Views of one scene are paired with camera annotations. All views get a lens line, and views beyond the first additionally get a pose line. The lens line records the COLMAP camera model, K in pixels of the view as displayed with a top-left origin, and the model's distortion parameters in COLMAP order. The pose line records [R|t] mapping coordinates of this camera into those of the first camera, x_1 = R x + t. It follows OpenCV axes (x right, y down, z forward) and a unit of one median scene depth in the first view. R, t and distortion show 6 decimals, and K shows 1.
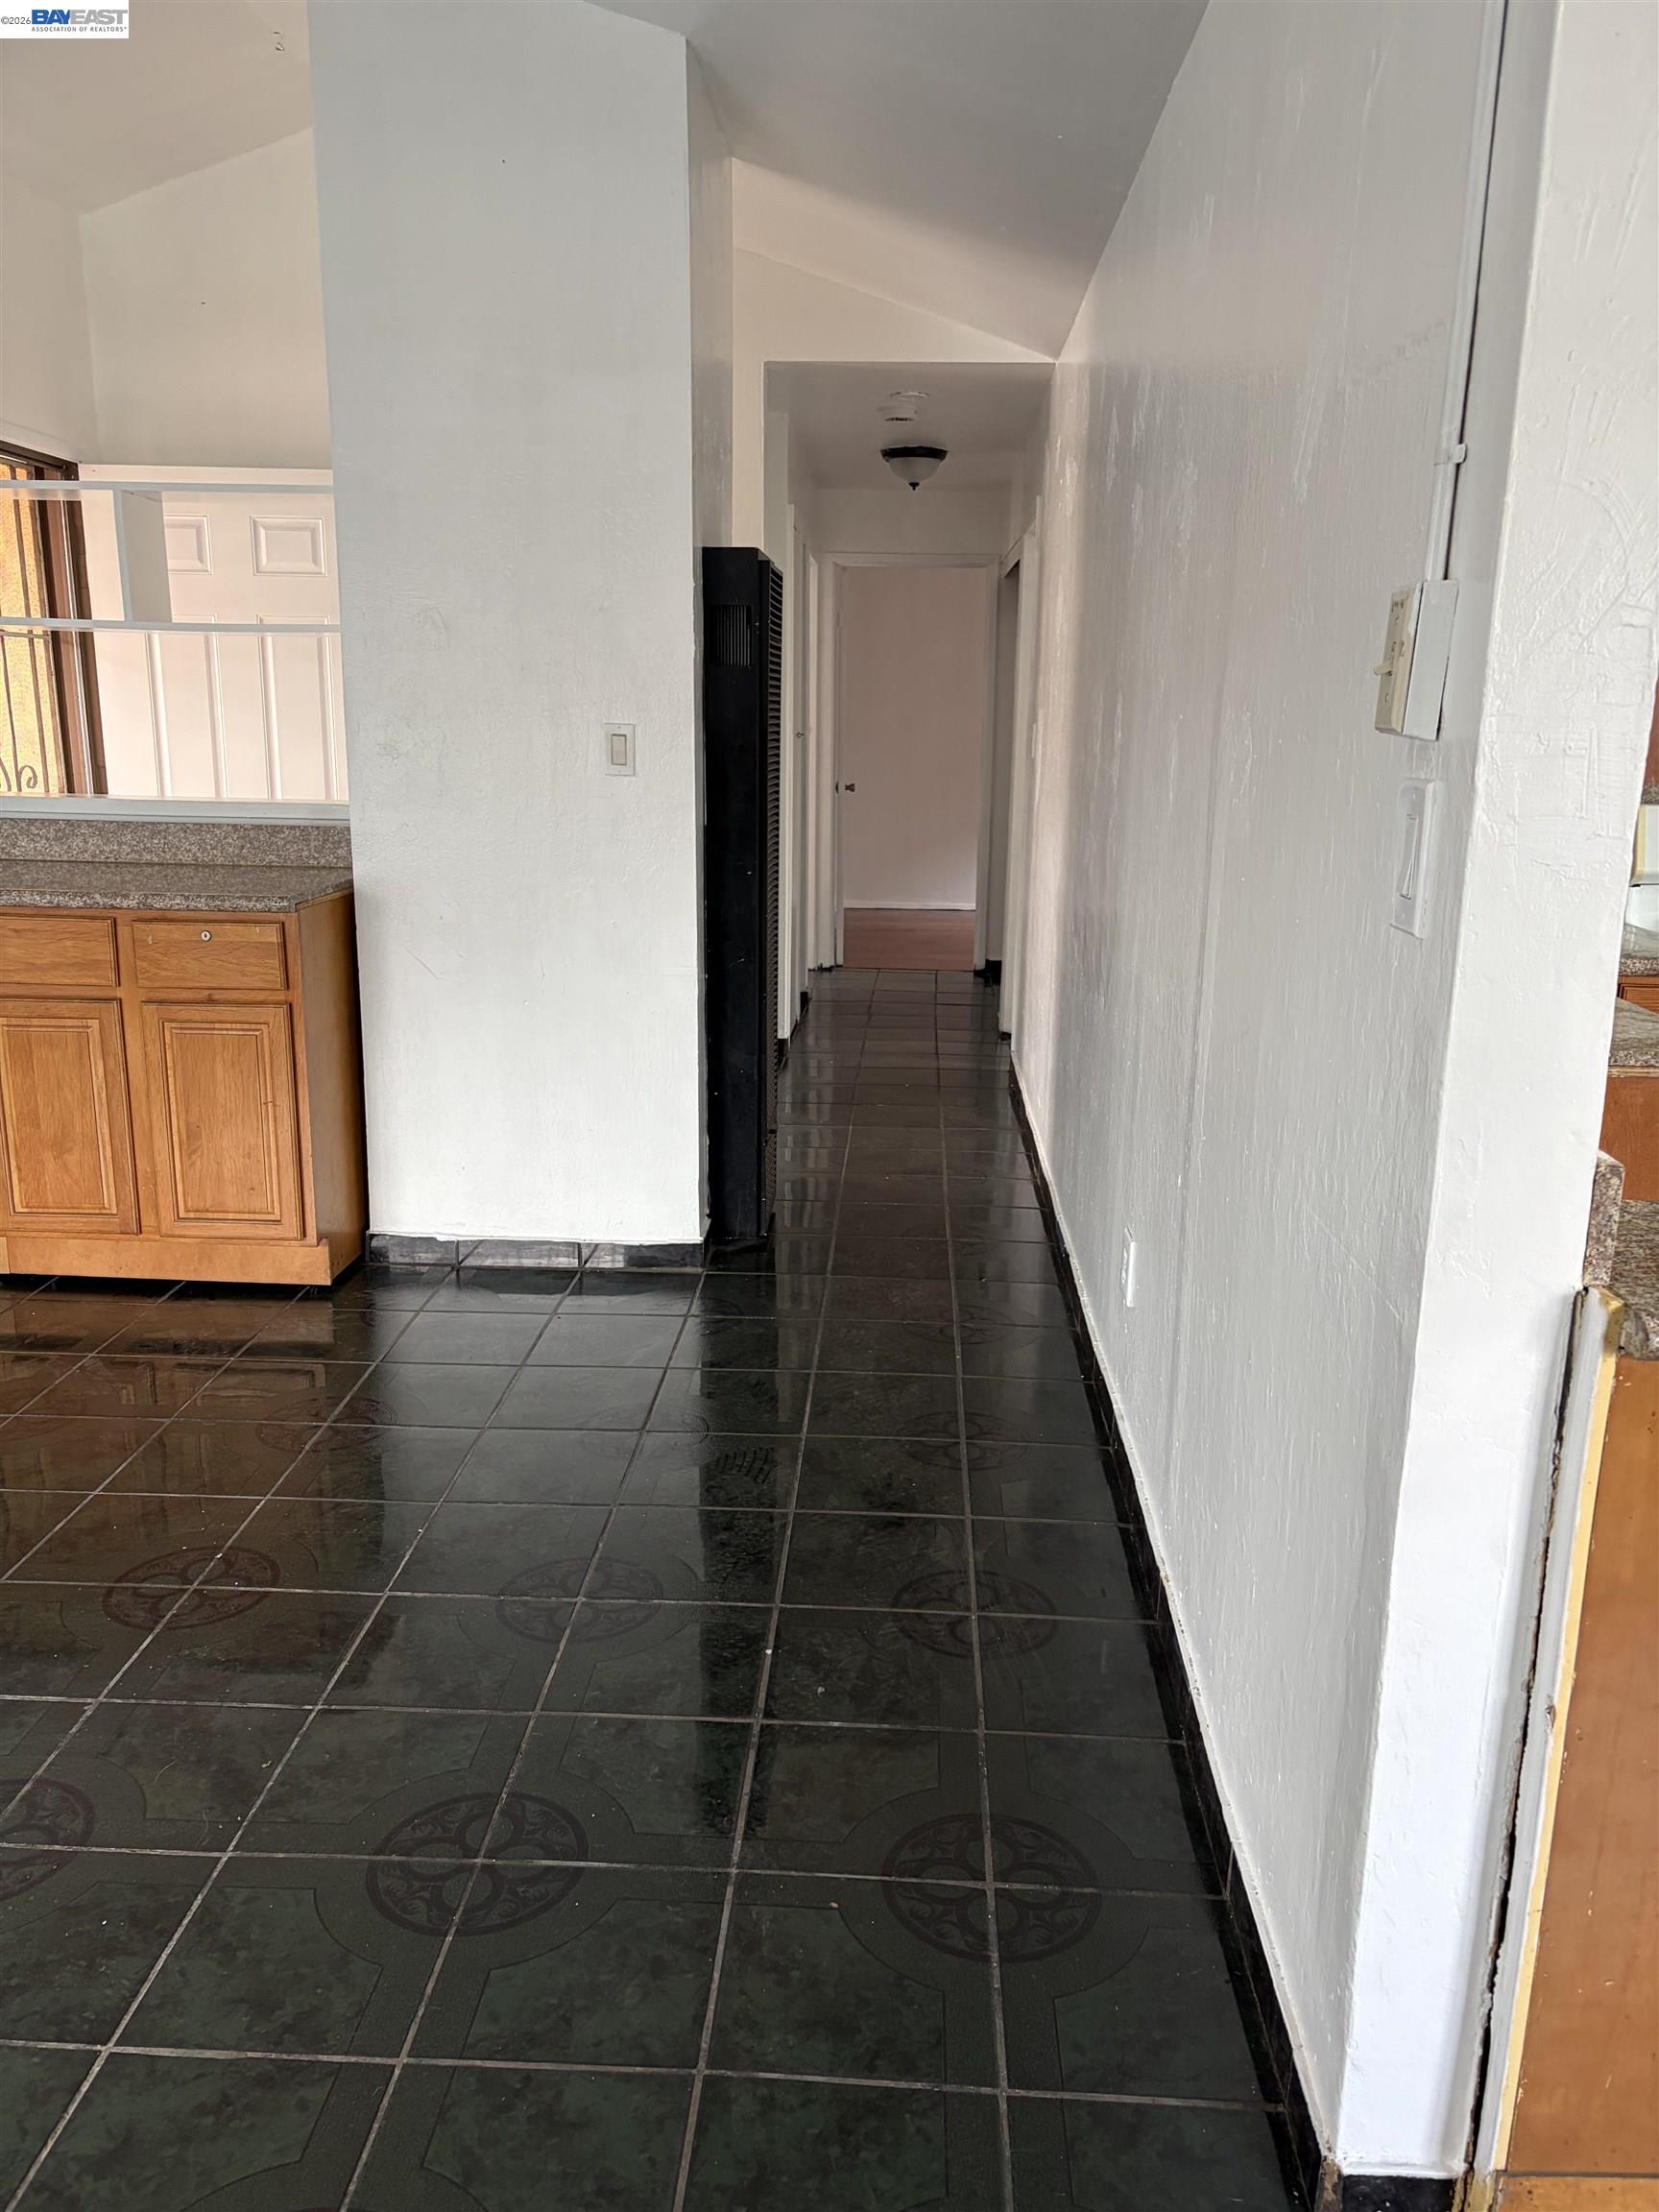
lens RADIAL K [[1672.5, 0, 821.1], [0, 1672.5, 1118.9], [0, 0, 1]] dist [0.056575, -0.056375]
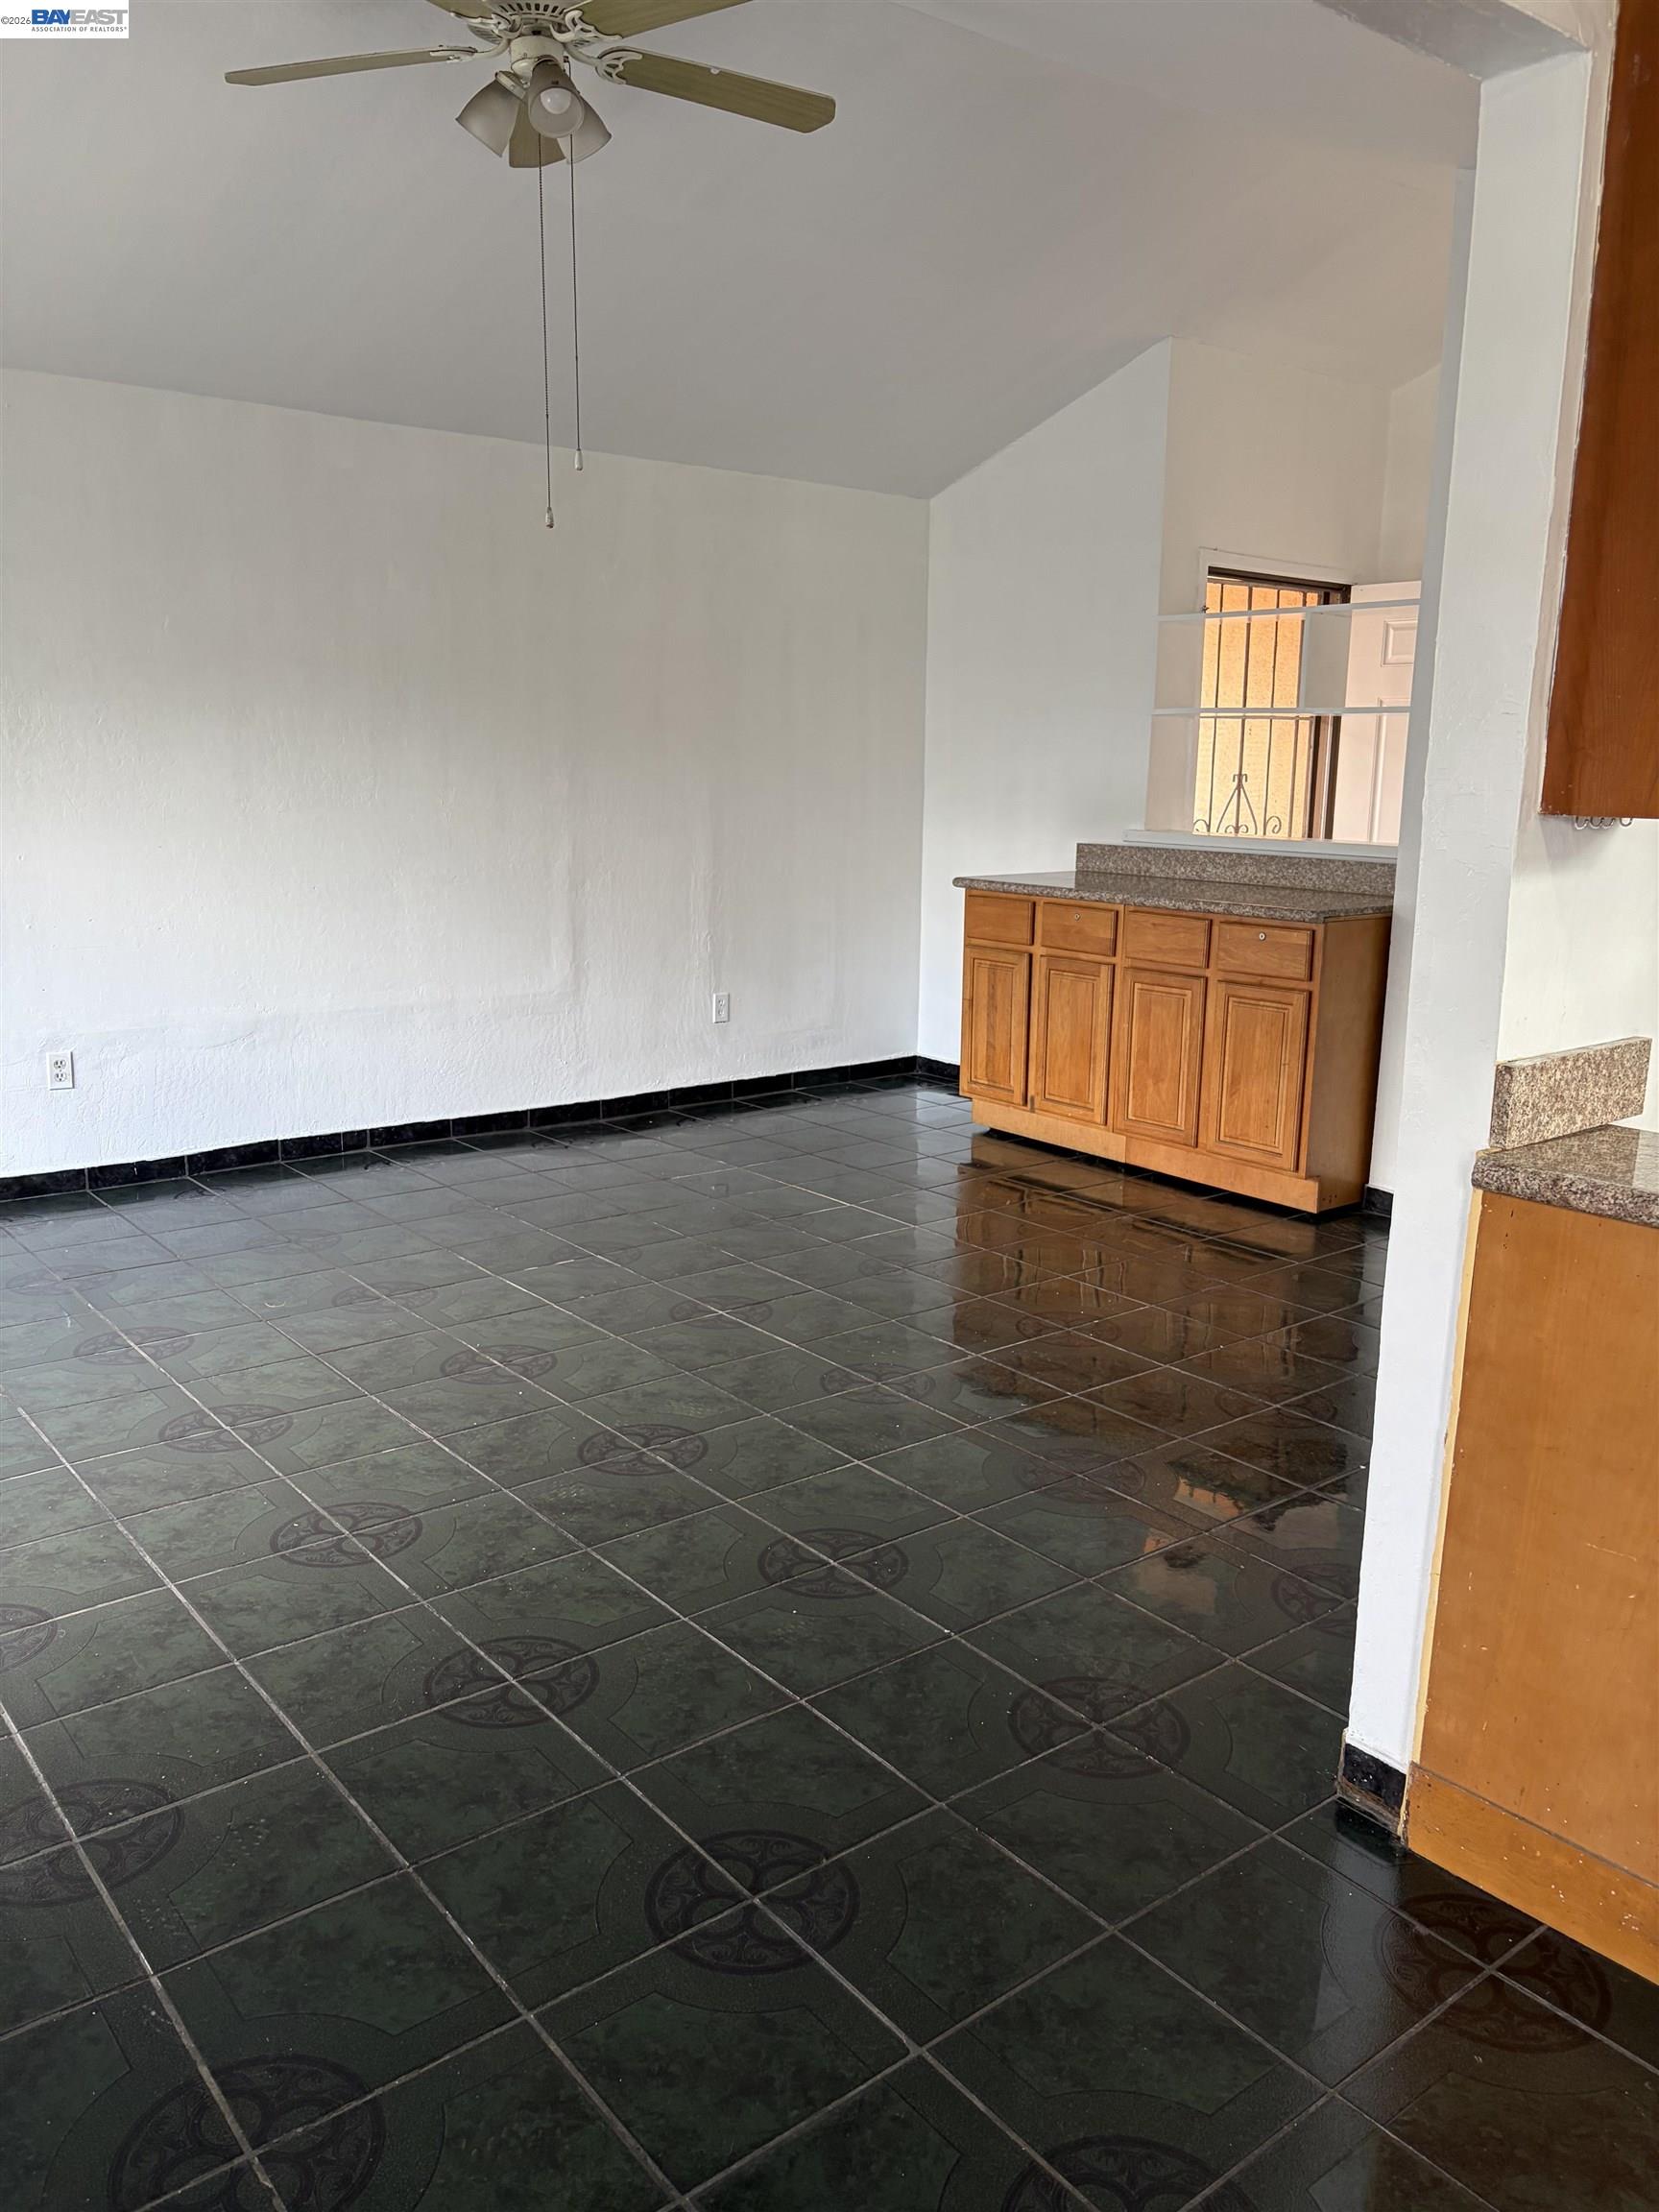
lens RADIAL K [[1672.5, 0, 832.9], [0, 1672.5, 1100.7], [0, 0, 1]] dist [0.056575, -0.056375]
pose [[0.666822, 0.146130, -0.730749, 0.397882], [-0.179469, 0.983215, 0.032848, 0.038328], [0.723284, 0.109243, 0.681855, -0.160261]]
